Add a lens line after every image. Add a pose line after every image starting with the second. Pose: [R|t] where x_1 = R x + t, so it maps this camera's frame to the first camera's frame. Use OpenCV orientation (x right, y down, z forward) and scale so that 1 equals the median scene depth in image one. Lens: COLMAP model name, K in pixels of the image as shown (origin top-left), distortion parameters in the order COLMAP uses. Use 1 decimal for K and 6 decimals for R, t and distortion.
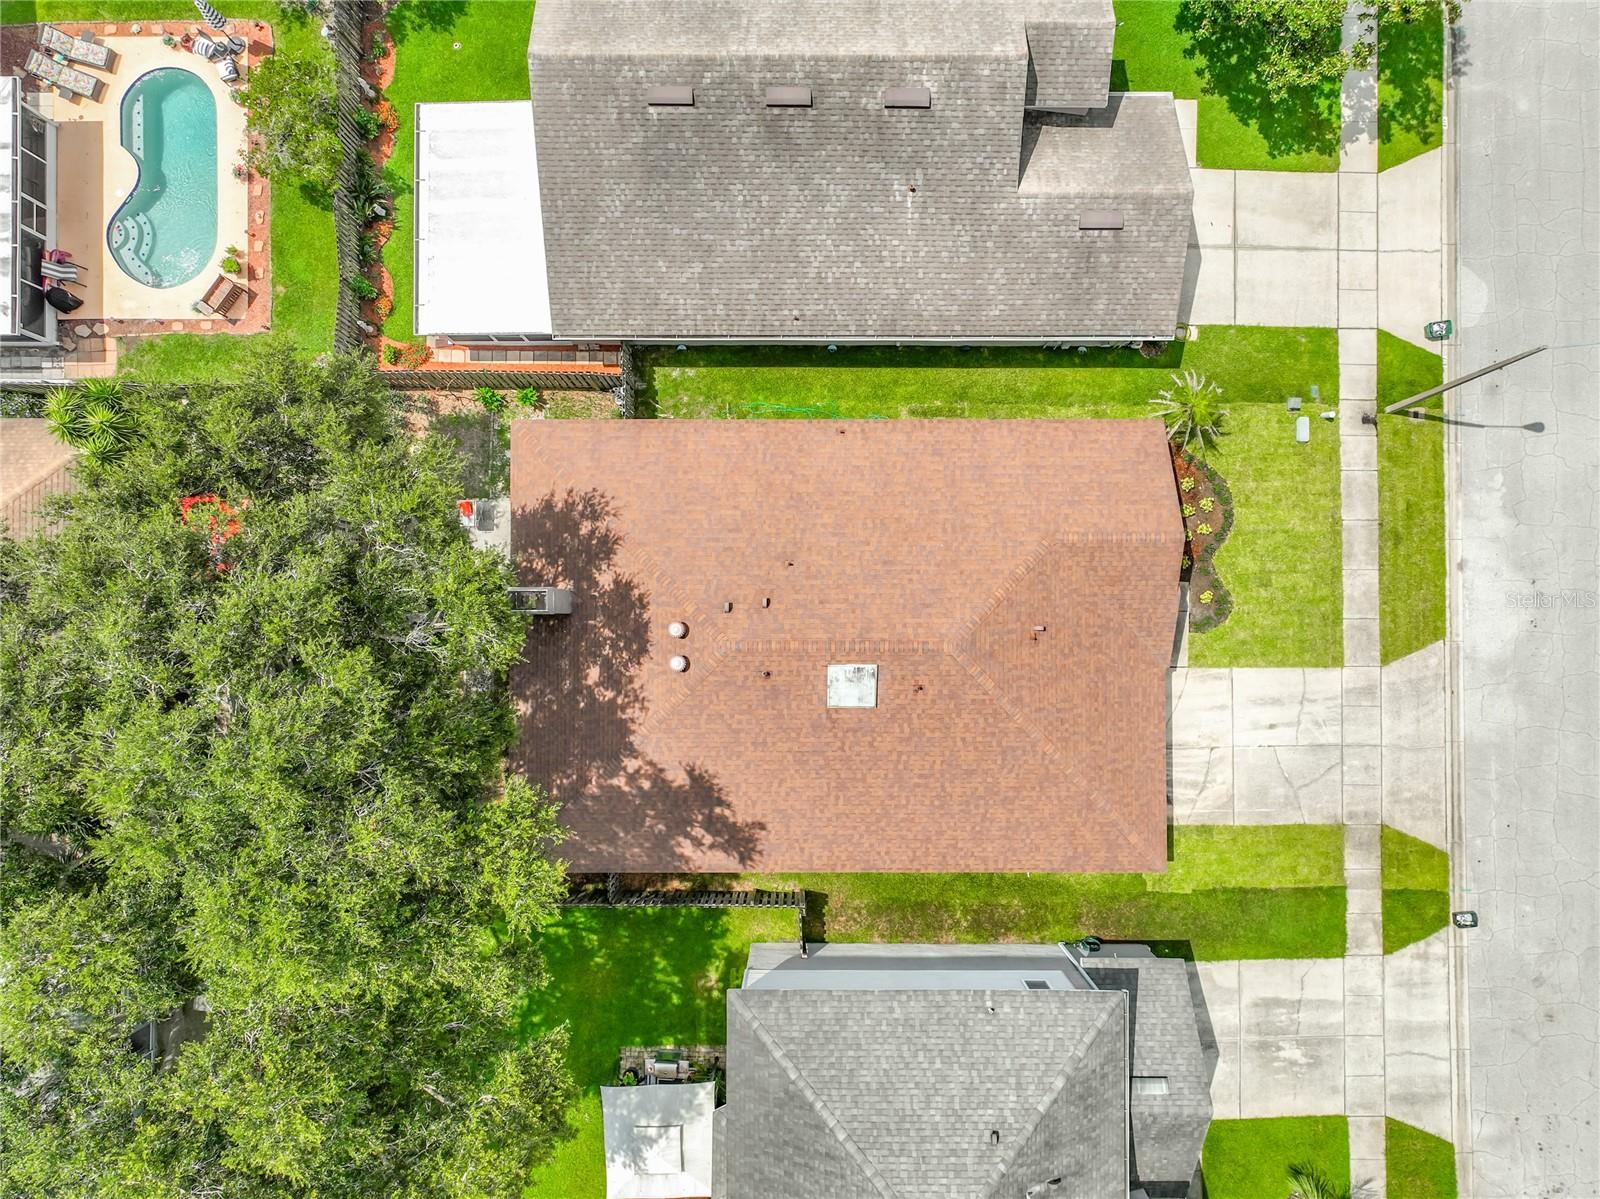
lens RADIAL K [[1131.7, 0, 811.0], [0, 1131.7, 602.6], [0, 0, 1]] dist [-0.002373, 0.015747]
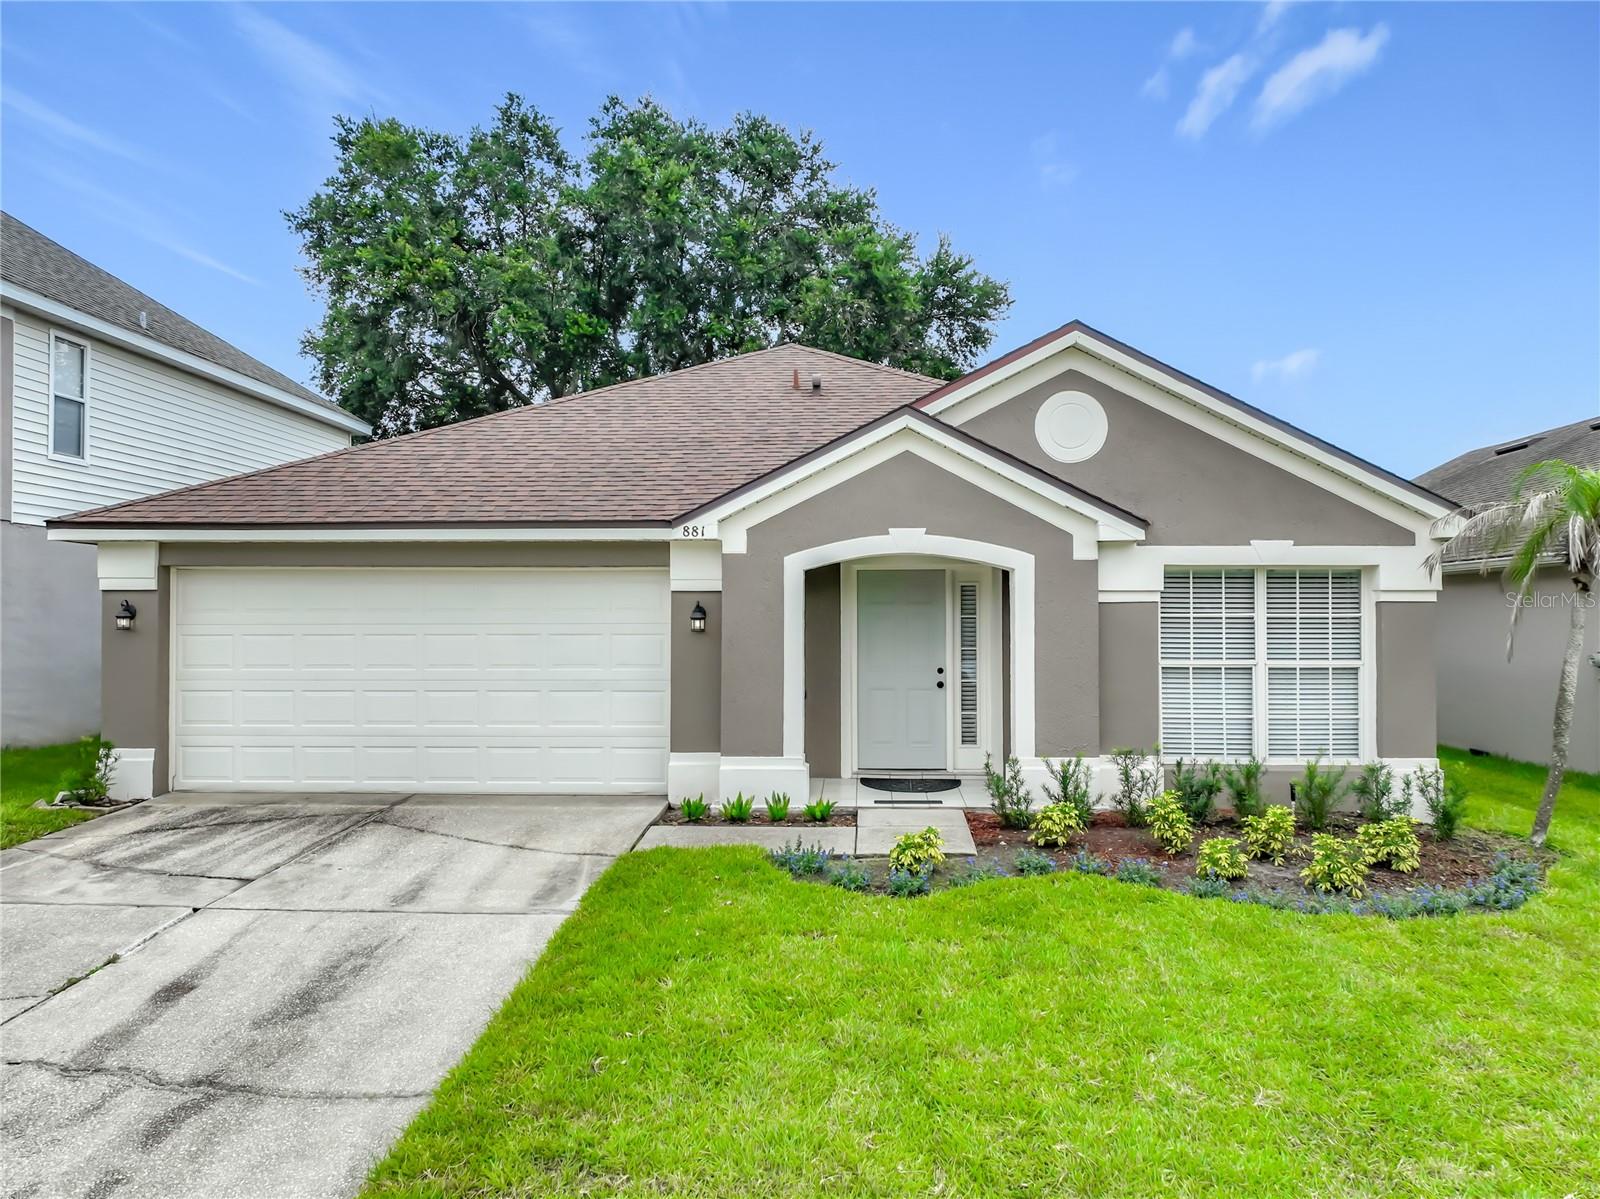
lens RADIAL K [[1131.7, 0, 811.0], [0, 1131.7, 602.6], [0, 0, 1]] dist [-0.002373, 0.015747]
pose [[-0.045878, -0.018554, -0.998775, 0.578233], [-0.998795, 0.018286, 0.045540, 0.005035], [0.017419, 0.999661, -0.019370, 0.953188]]
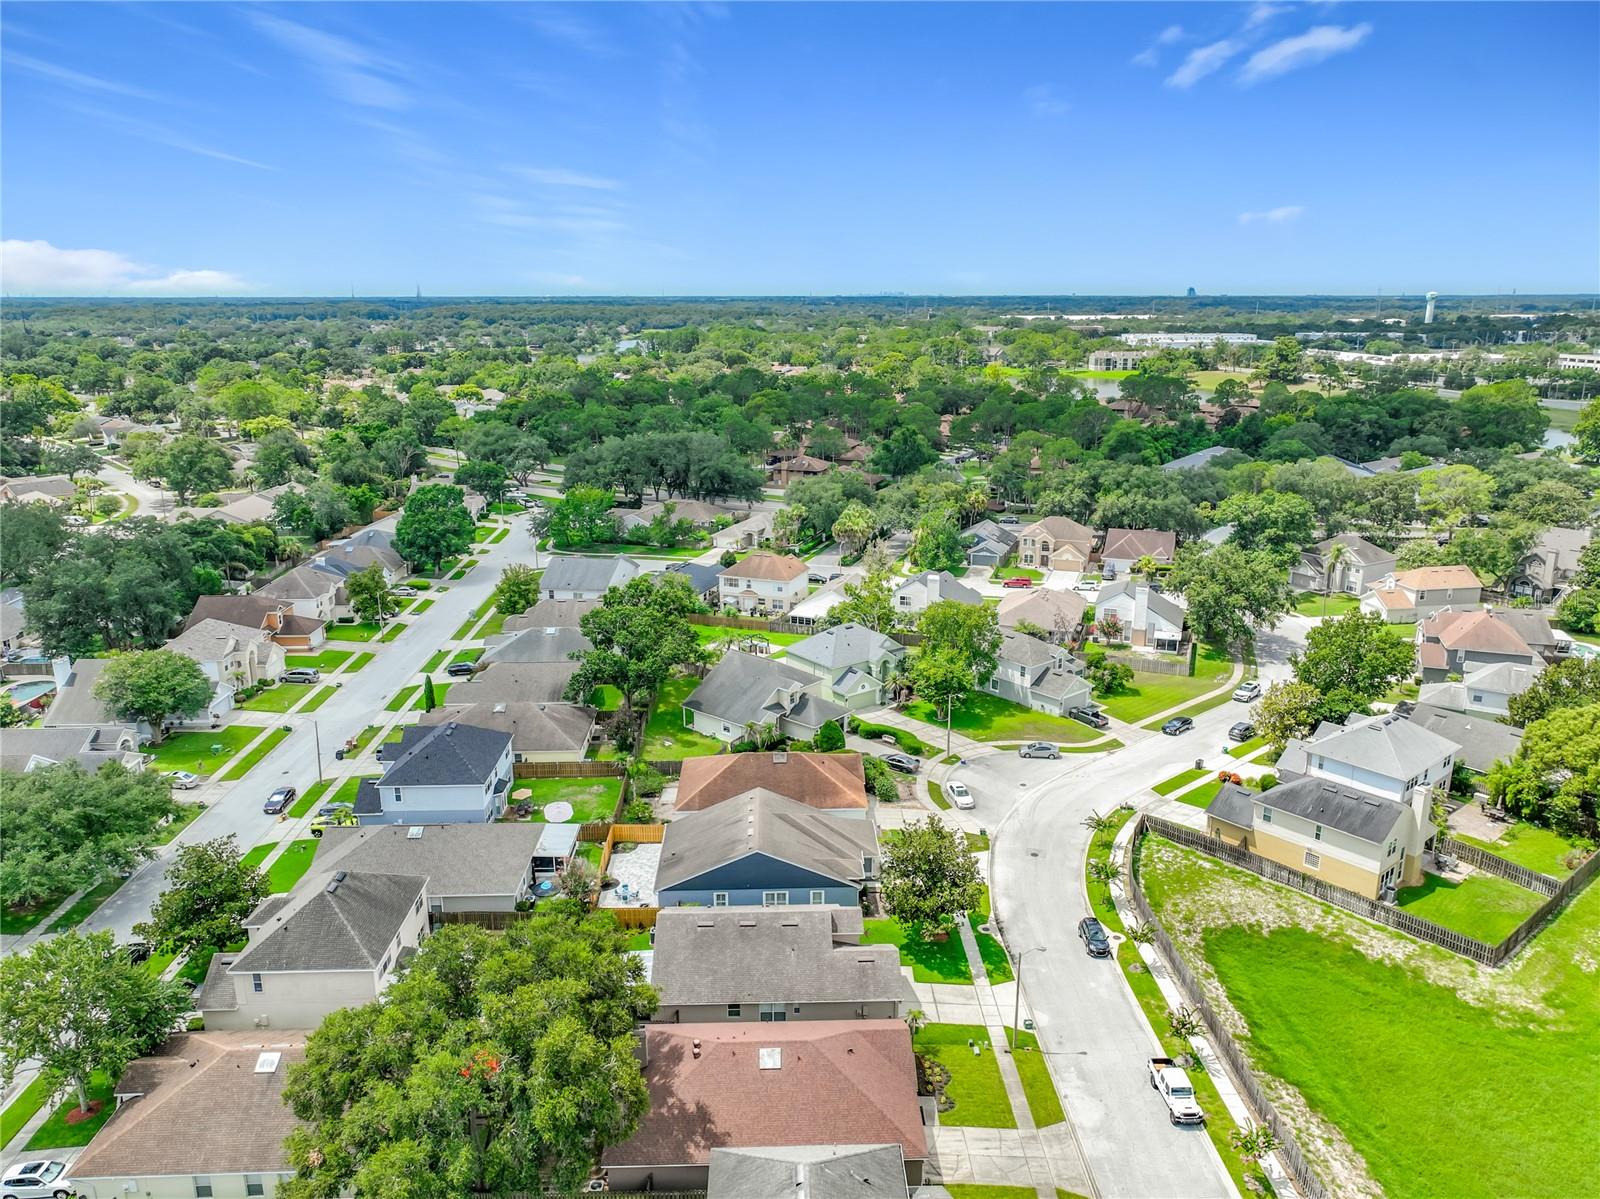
lens RADIAL K [[1131.7, 0, 811.0], [0, 1131.7, 602.6], [0, 0, 1]] dist [-0.002373, 0.015747]
pose [[0.999232, -0.008623, 0.038228, 0.032510], [0.039114, 0.279625, -0.959312, 1.741026], [-0.002417, 0.960071, 0.279747, -0.472529]]
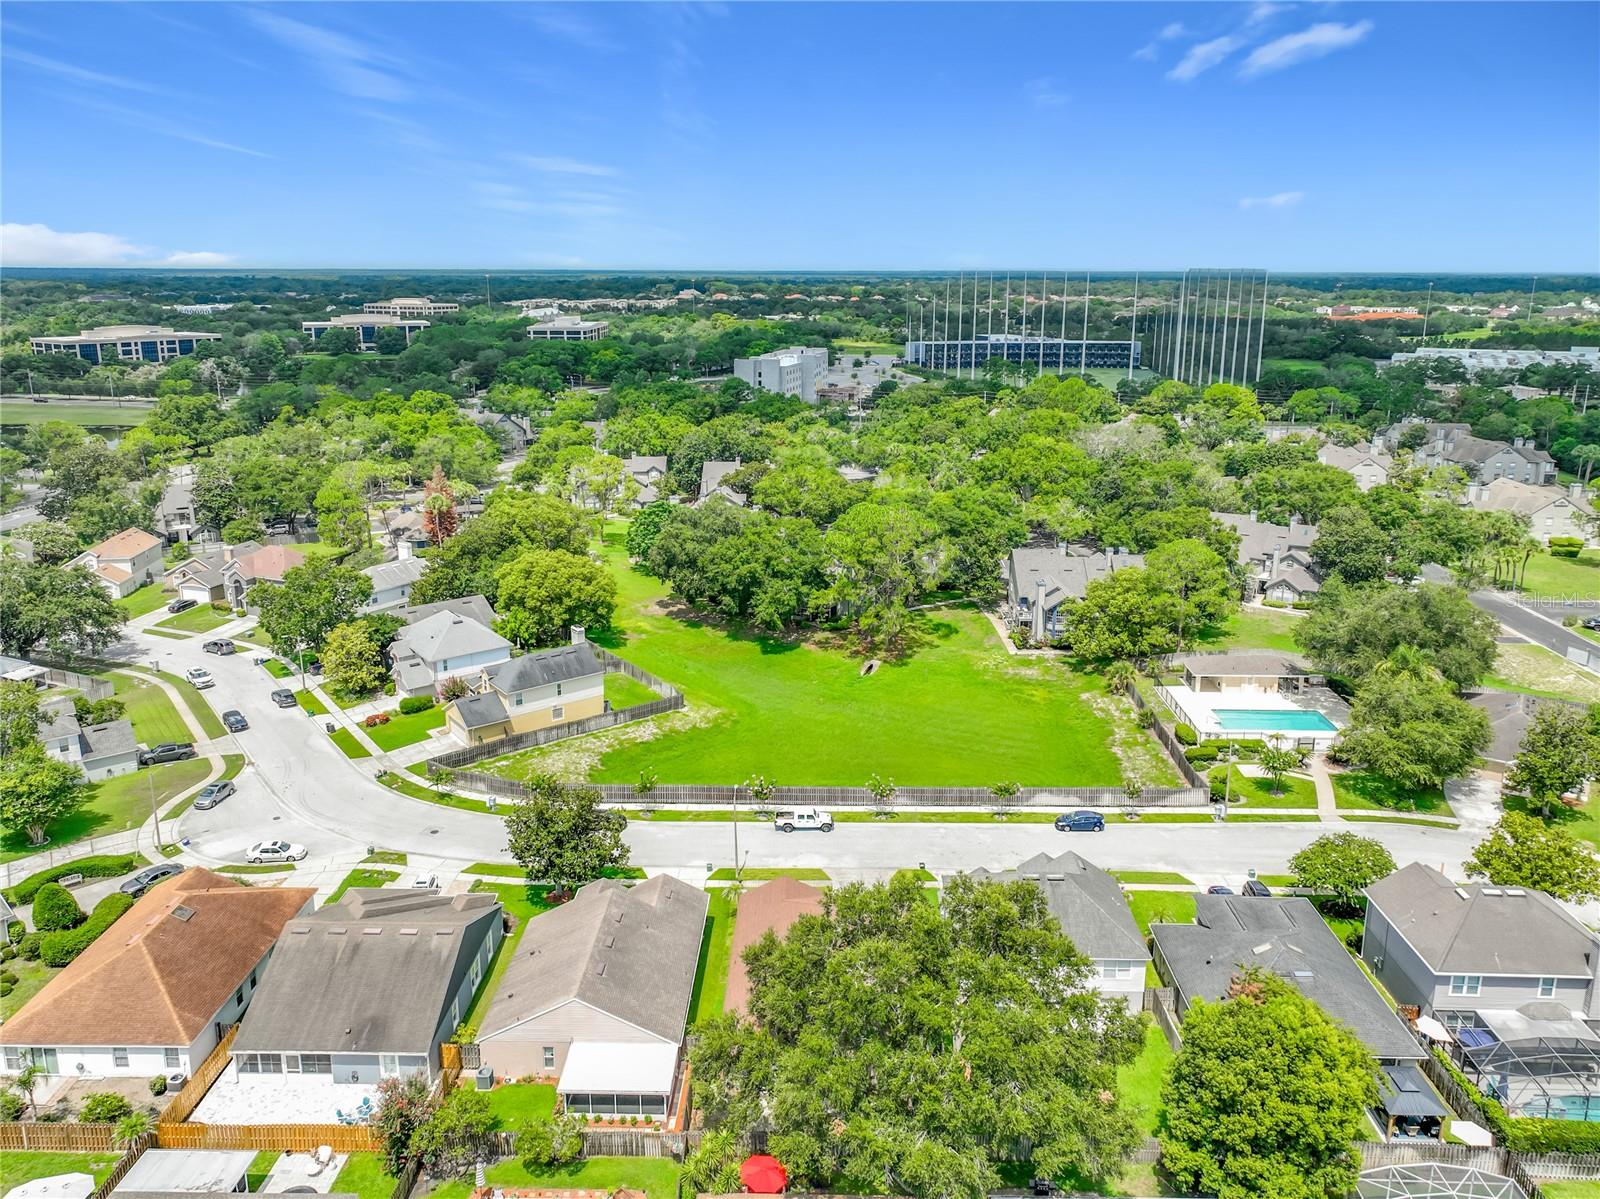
lens RADIAL K [[1143.0, 0, 808.8], [0, 1143.0, 595.3], [0, 0, 1]] dist [0.005366, 0.005111]
pose [[0.013996, -0.276725, 0.960847, -2.021484], [0.999639, 0.025916, -0.007097, 0.002474], [-0.022938, 0.960600, 0.276988, -0.435578]]
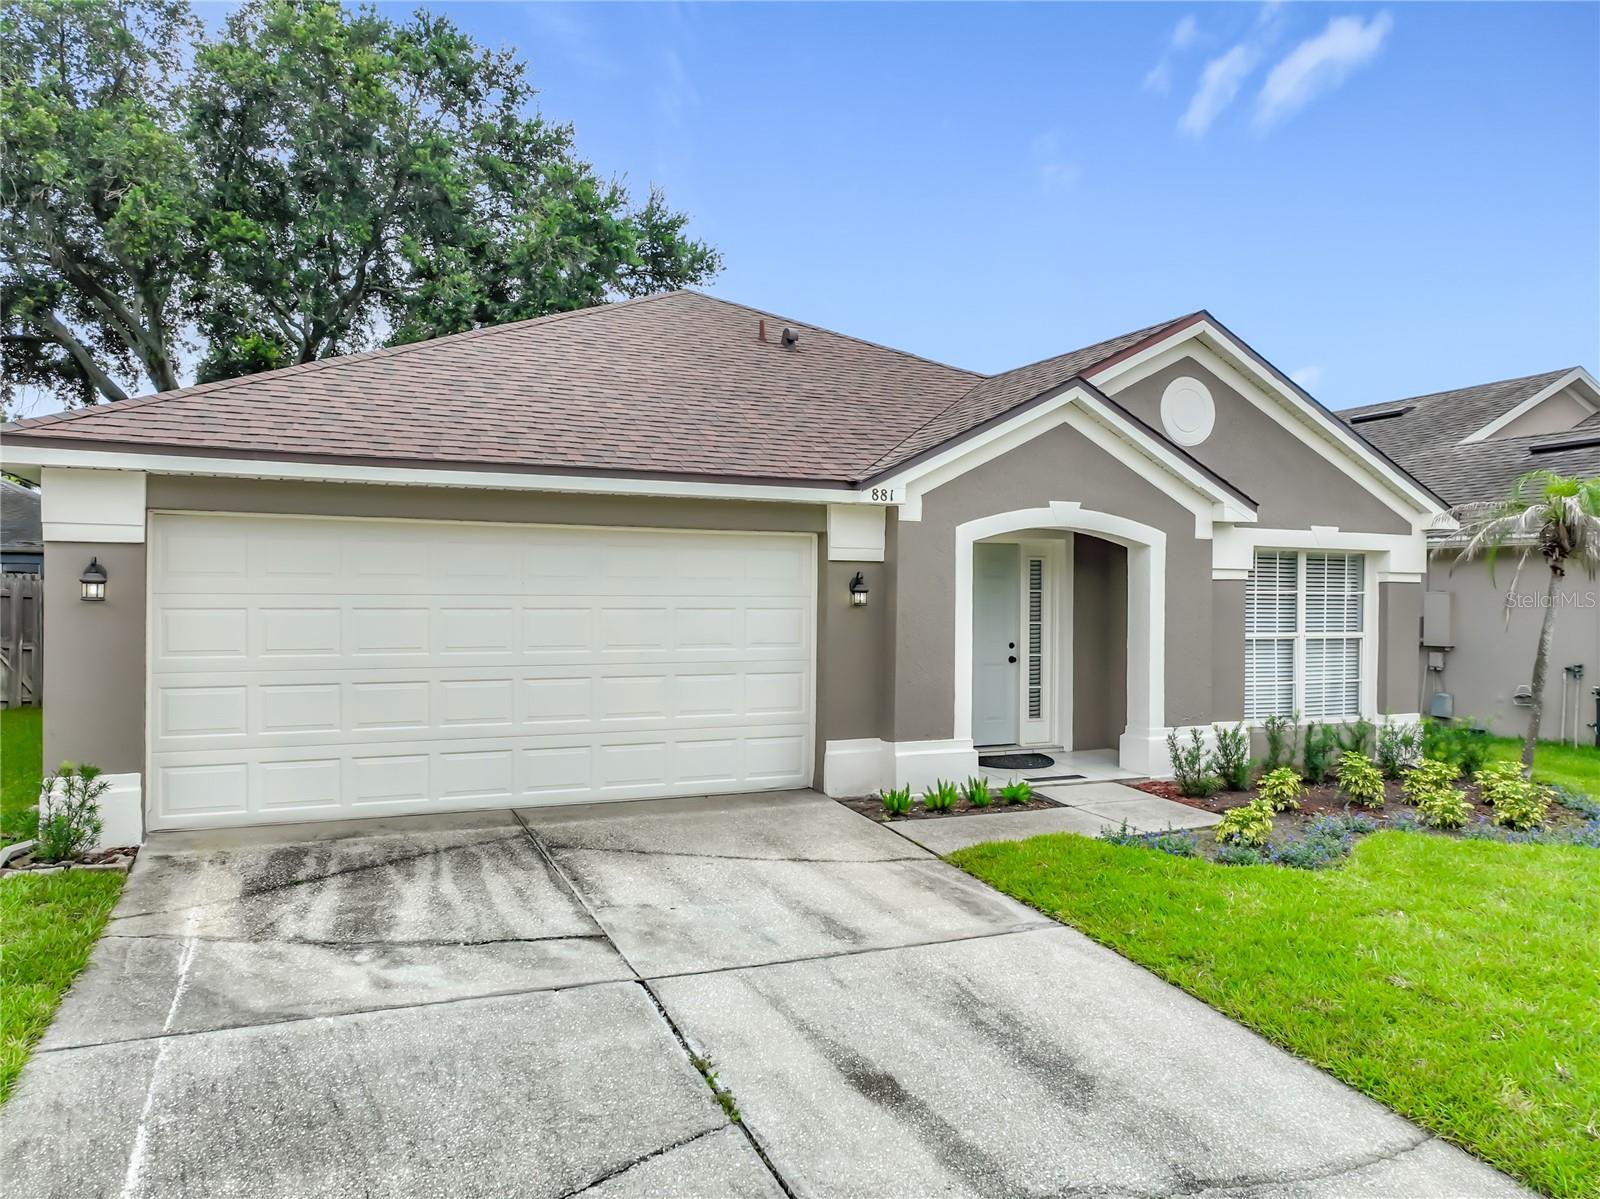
lens RADIAL K [[1143.0, 0, 808.8], [0, 1143.0, 595.3], [0, 0, 1]] dist [0.005366, 0.005111]
pose [[0.406540, 0.001541, -0.913632, 0.525616], [-0.913588, 0.010615, -0.406502, 0.169552], [0.009071, 0.999942, 0.005723, 0.950401]]
